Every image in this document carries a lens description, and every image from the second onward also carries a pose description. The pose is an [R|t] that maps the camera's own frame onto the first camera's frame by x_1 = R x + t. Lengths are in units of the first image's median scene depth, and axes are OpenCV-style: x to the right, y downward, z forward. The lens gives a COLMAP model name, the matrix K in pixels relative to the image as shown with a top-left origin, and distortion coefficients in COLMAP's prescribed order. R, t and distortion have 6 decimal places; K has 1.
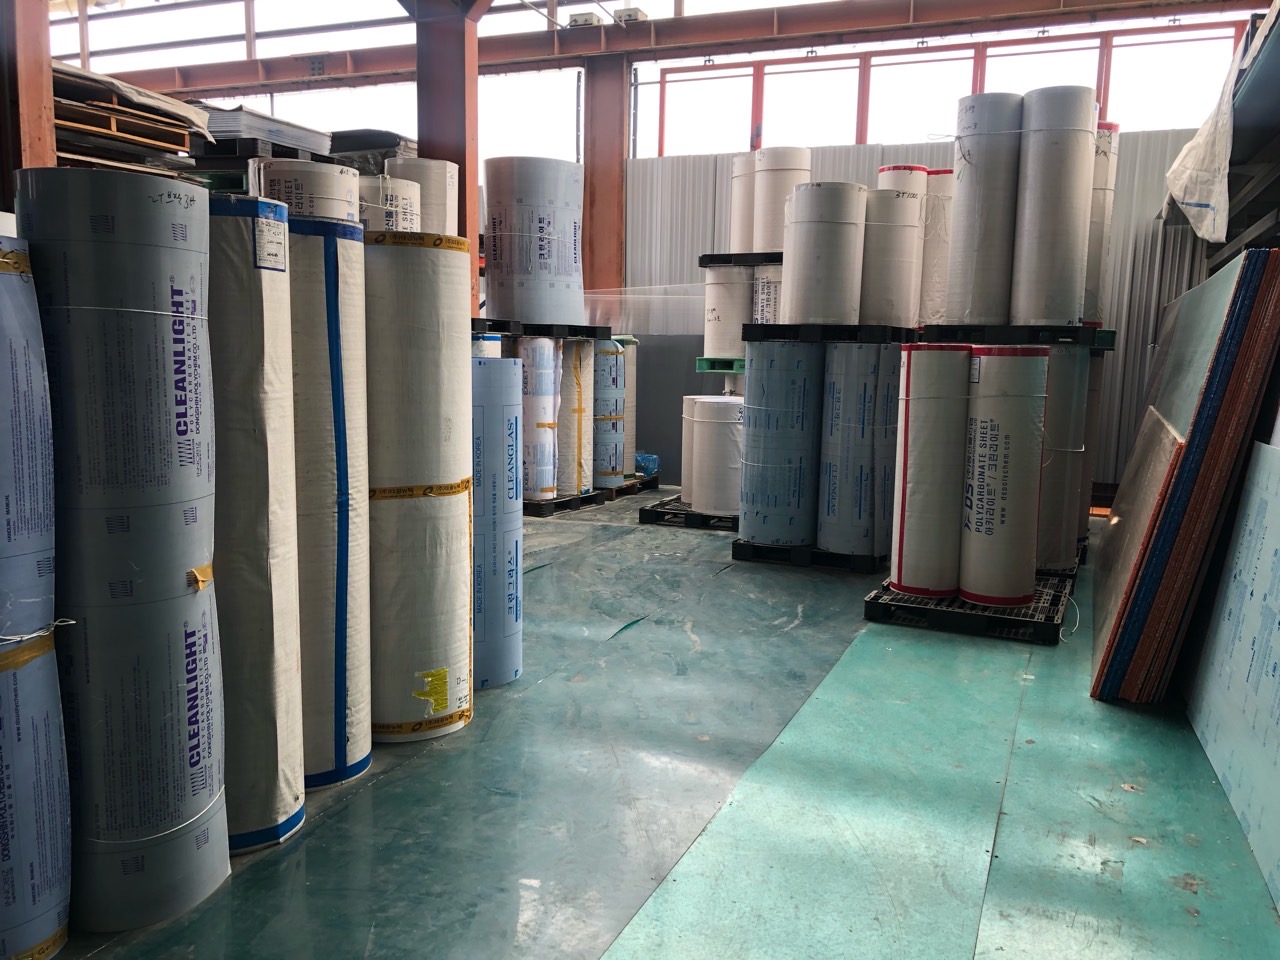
lens RADIAL K [[1051.7, 0, 634.1], [0, 1051.7, 487.9], [0, 0, 1]] dist [0.035304, -0.036411]
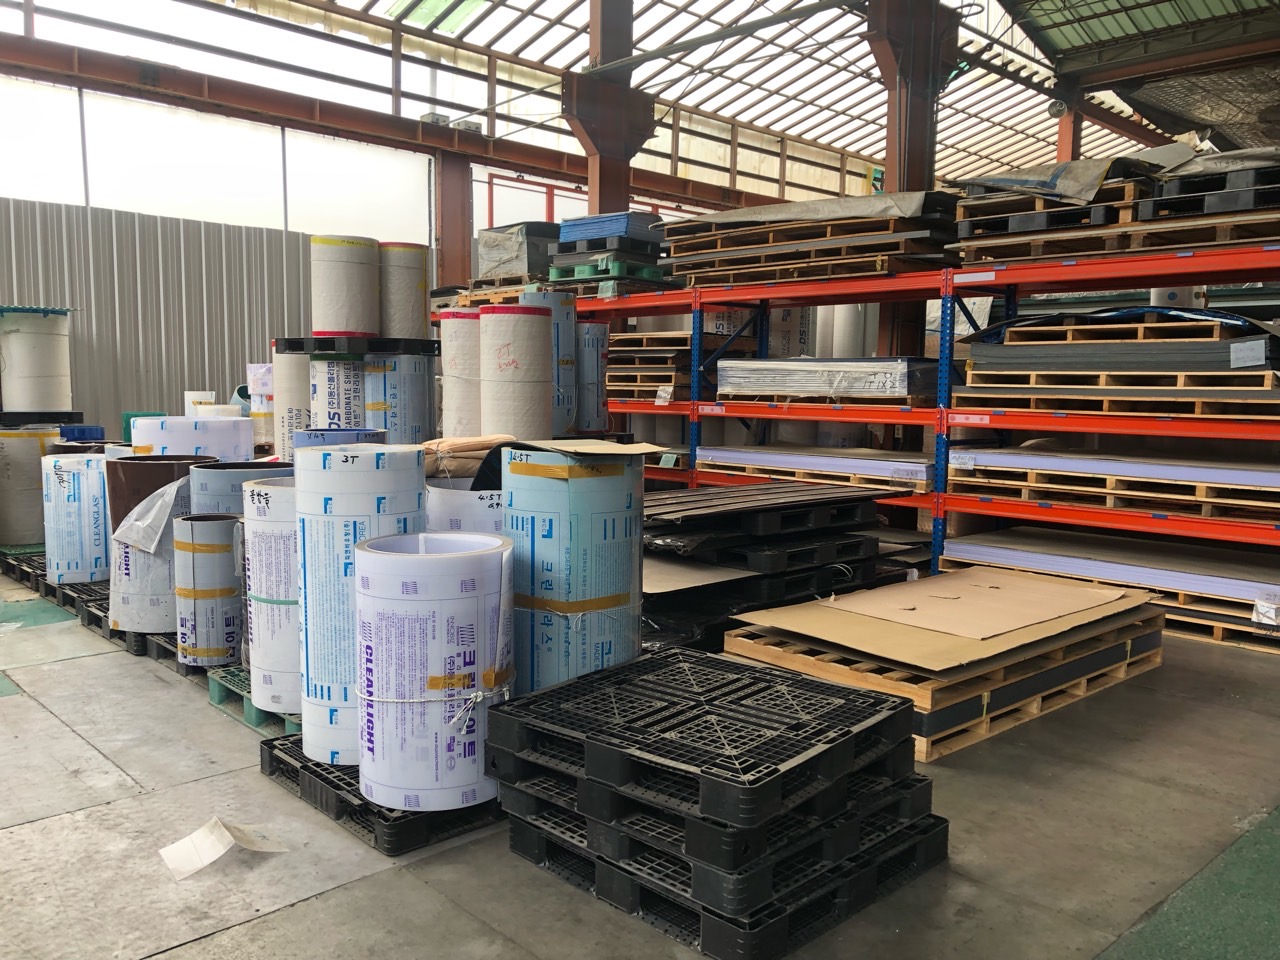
lens RADIAL K [[1051.7, 0, 629.4], [0, 1051.7, 504.9], [0, 0, 1]] dist [0.035304, -0.036411]
pose [[0.405329, -0.119260, 0.906358, -1.667503], [0.115135, 0.990219, 0.078806, -0.098885], [-0.906891, 0.072412, 0.415096, 0.463071]]
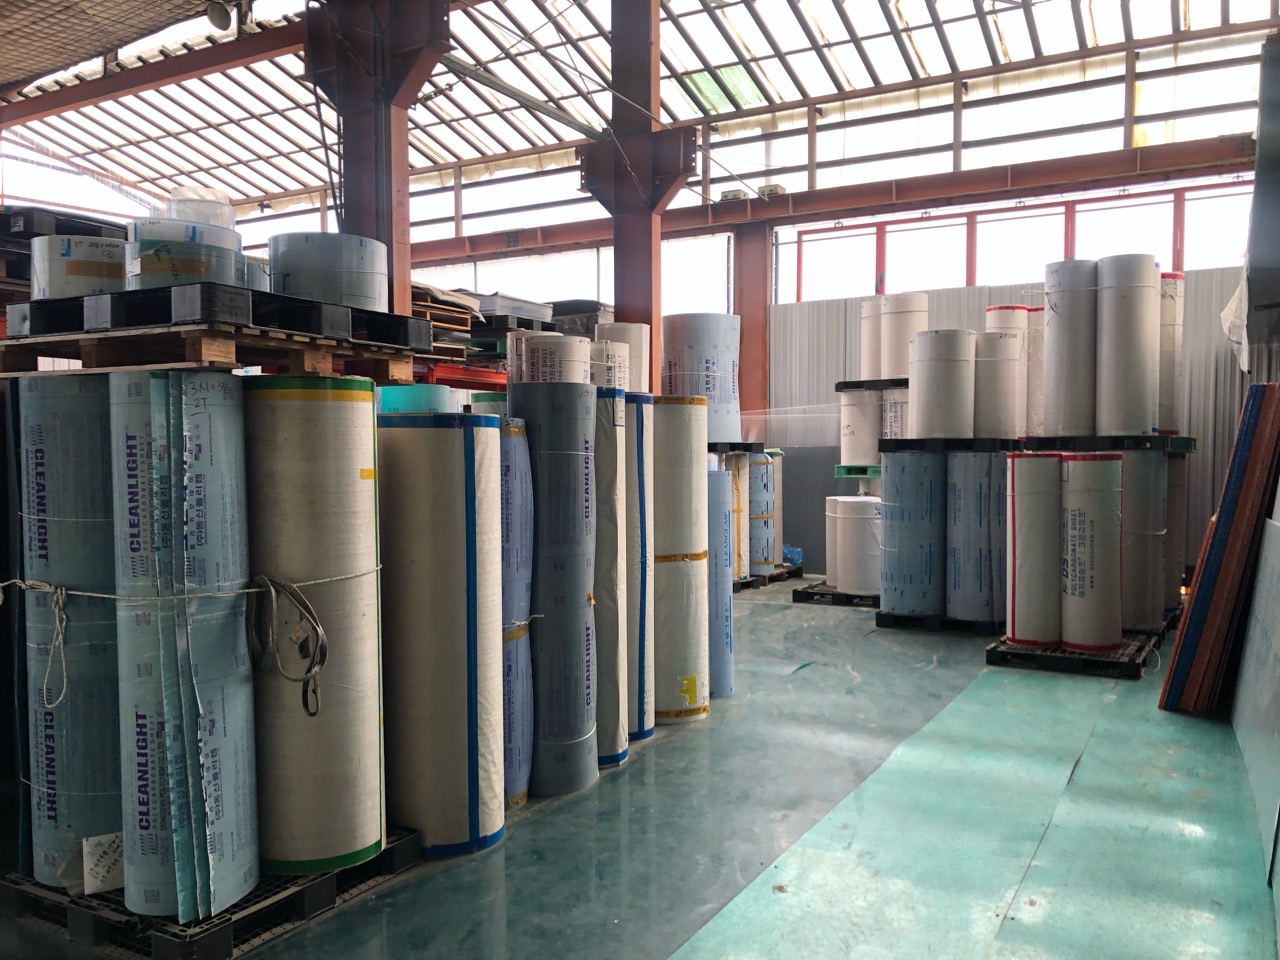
lens RADIAL K [[1051.7, 0, 611.2], [0, 1051.7, 493.7], [0, 0, 1]] dist [0.035304, -0.036411]
pose [[0.991433, -0.020157, -0.129052, -0.053224], [0.007518, 0.995189, -0.097683, 0.031134], [0.130400, 0.095876, 0.986815, -0.288523]]
